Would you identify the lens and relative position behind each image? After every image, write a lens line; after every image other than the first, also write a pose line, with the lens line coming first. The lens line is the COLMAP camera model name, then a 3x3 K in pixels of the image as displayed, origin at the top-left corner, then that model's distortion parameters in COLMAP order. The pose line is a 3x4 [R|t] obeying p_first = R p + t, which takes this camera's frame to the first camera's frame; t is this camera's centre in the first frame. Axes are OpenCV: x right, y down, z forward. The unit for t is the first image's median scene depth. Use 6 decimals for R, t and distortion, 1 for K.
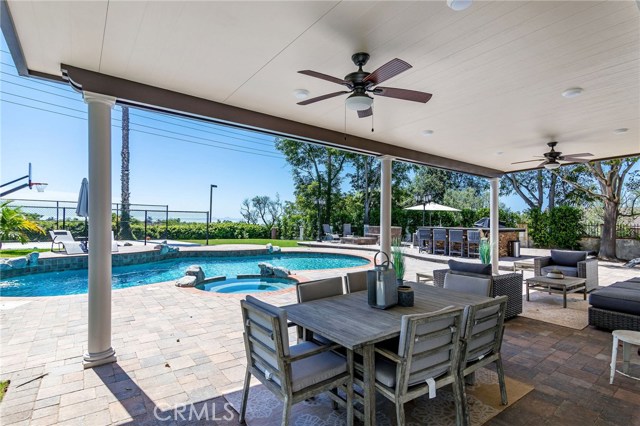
lens RADIAL K [[318.9, 0, 317.0], [0, 318.9, 217.9], [0, 0, 1]] dist [0.006187, -0.001551]
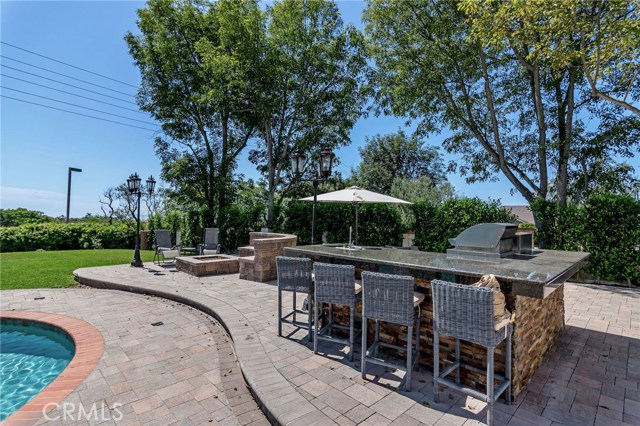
lens RADIAL K [[318.9, 0, 317.0], [0, 318.9, 213.2], [0, 0, 1]] dist [0.006187, -0.001551]
pose [[0.991758, 0.003111, 0.128088, 0.144046], [-0.002269, 0.999975, -0.006716, -0.002410], [-0.128106, 0.006370, 0.991740, 0.313554]]
